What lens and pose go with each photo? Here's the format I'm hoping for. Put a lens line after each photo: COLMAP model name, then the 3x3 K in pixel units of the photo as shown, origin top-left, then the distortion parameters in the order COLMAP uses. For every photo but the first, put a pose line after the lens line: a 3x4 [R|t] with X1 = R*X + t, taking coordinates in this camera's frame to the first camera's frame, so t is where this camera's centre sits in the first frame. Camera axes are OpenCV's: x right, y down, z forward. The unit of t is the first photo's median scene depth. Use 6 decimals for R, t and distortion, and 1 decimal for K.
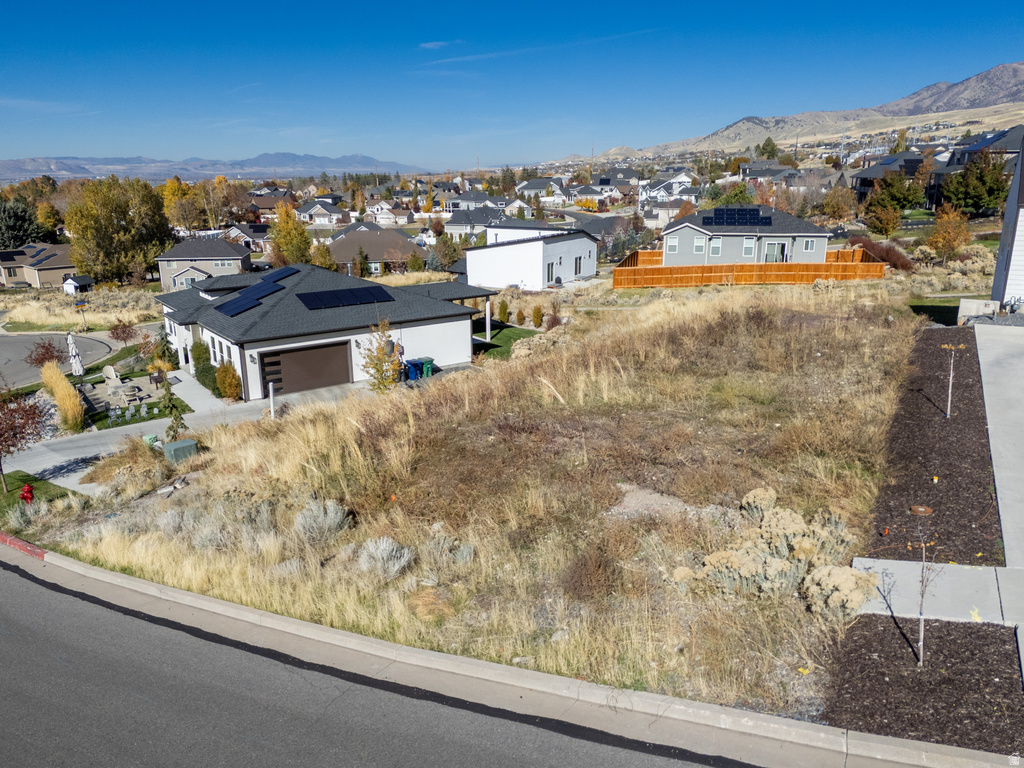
lens RADIAL K [[754.0, 0, 518.8], [0, 754.0, 380.9], [0, 0, 1]] dist [0.074505, -0.059729]
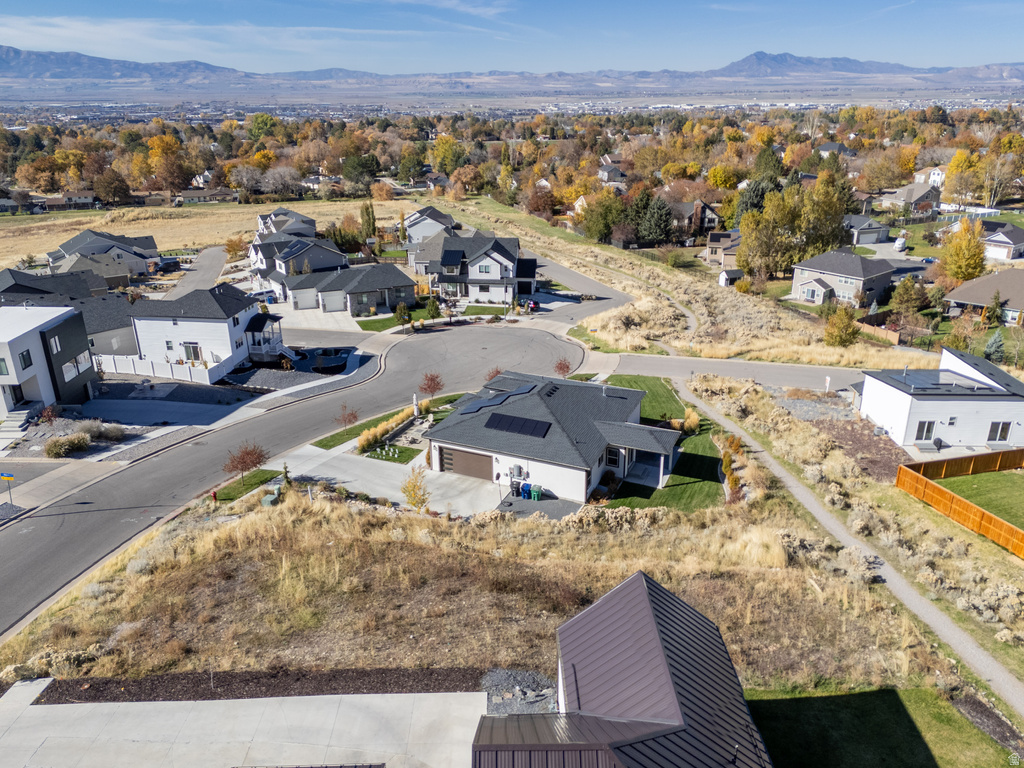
lens RADIAL K [[769.5, 0, 516.3], [0, 769.5, 365.9], [0, 0, 1]] dist [0.098133, -0.096955]
pose [[0.490381, 0.302735, -0.817238, 0.411892], [-0.232303, 0.949207, 0.212229, -0.233421], [0.839977, 0.085774, 0.535799, 0.094731]]
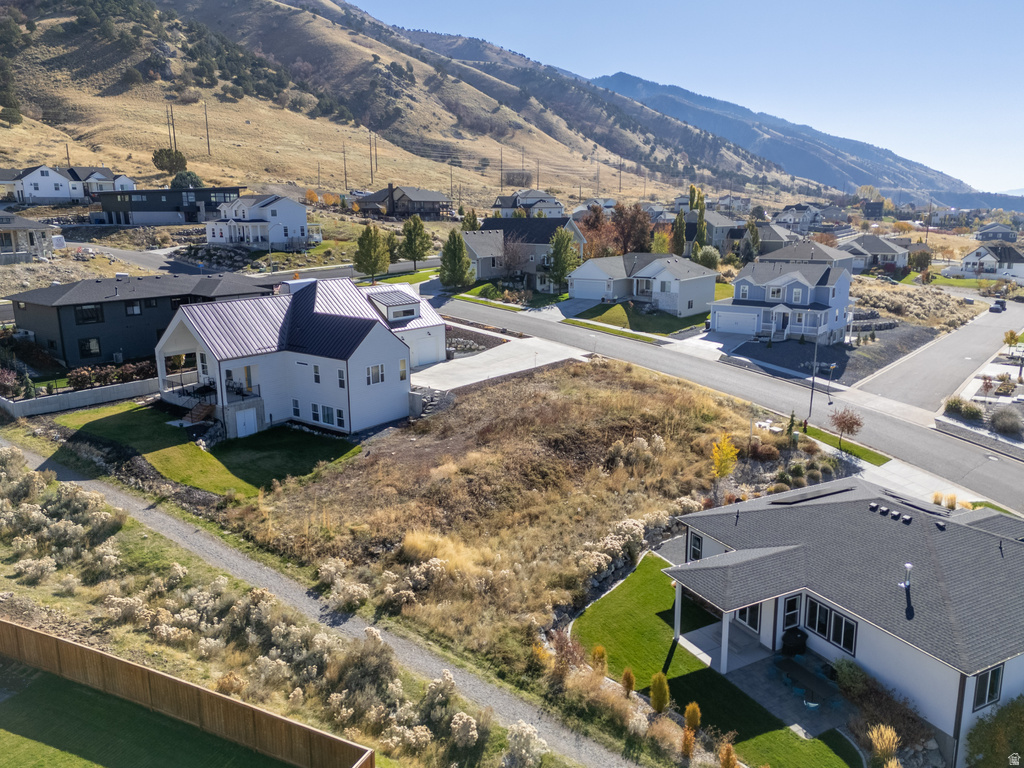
lens RADIAL K [[762.0, 0, 516.6], [0, 762.0, 373.8], [0, 0, 1]] dist [0.080356, -0.074317]
pose [[-0.986007, -0.021356, 0.165332, -0.003750], [0.057687, 0.886779, 0.458580, -0.331185], [-0.156406, 0.461701, -0.873138, 0.838786]]
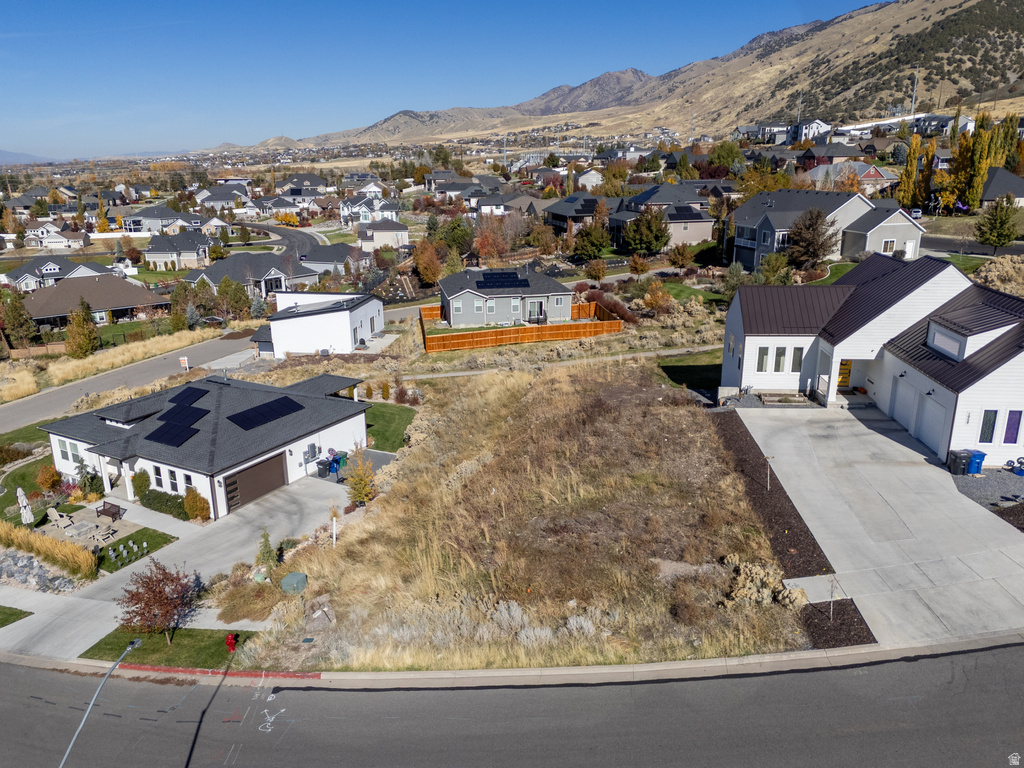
lens RADIAL K [[754.0, 0, 518.8], [0, 754.0, 380.9], [0, 0, 1]] dist [0.074505, -0.059729]
pose [[0.913027, -0.114785, 0.391417, -0.146628], [0.110286, 0.993317, 0.034038, -0.069864], [-0.392708, 0.012091, 0.919584, -0.110215]]
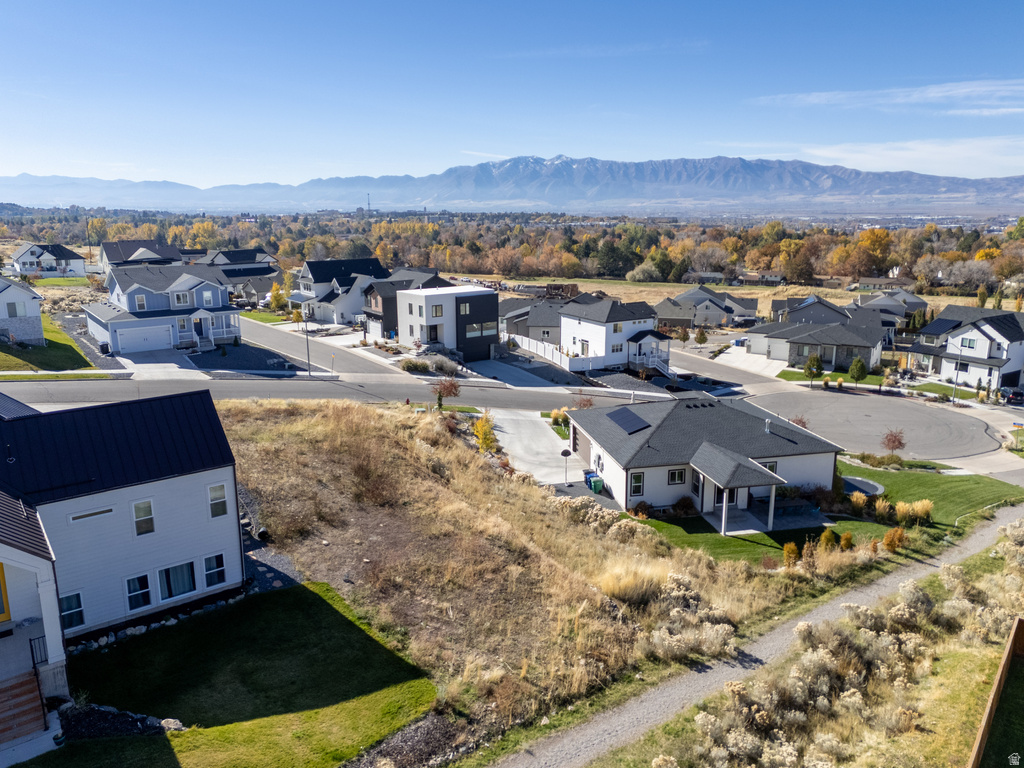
lens RADIAL K [[747.6, 0, 515.3], [0, 747.6, 385.5], [0, 0, 1]] dist [0.106809, -0.112495]
pose [[-0.418136, 0.223528, -0.880453, 0.457717], [-0.237083, 0.908804, 0.343319, -0.259147], [0.876900, 0.352294, -0.327009, 0.554950]]
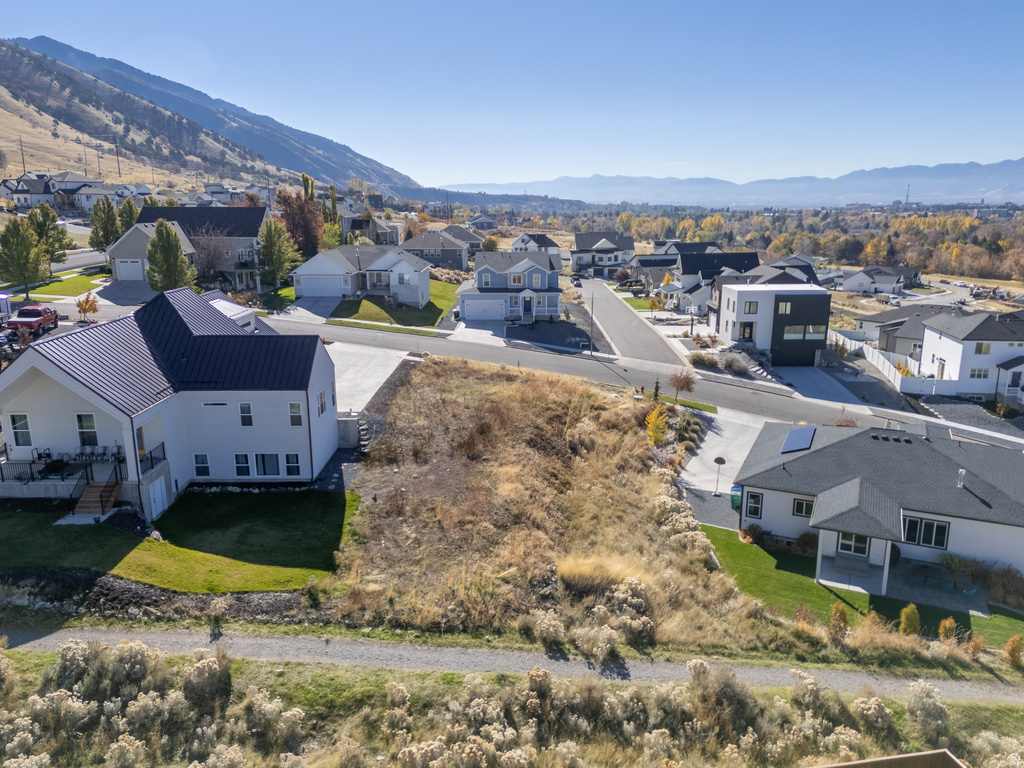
lens RADIAL K [[754.3, 0, 515.6], [0, 754.3, 386.1], [0, 0, 1]] dist [0.090804, -0.086724]
pose [[-0.885713, 0.121593, -0.448027, 0.313714], [-0.114875, 0.877670, 0.465294, -0.310990], [0.449797, 0.463584, -0.763396, 0.752143]]
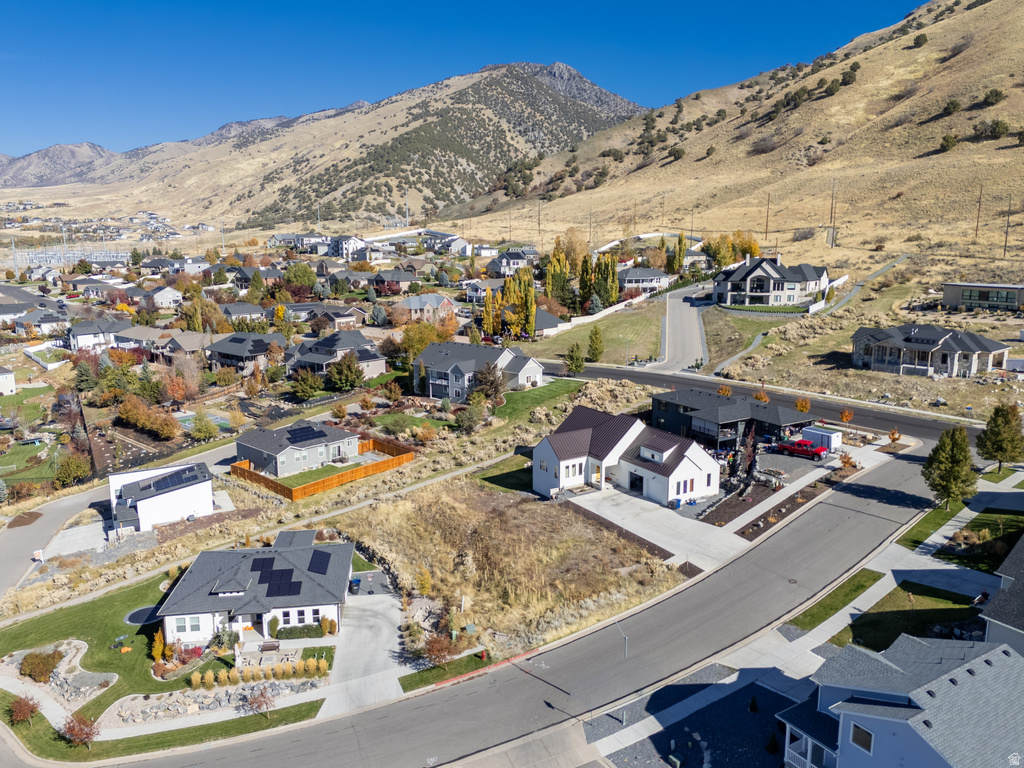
lens RADIAL K [[754.6, 0, 519.5], [0, 754.6, 380.3], [0, 0, 1]] dist [0.081765, -0.069436]
pose [[0.493586, -0.156874, 0.855432, -0.670890], [0.232187, 0.971666, 0.044217, -0.226721], [-0.838130, 0.176795, 0.516024, -0.195484]]
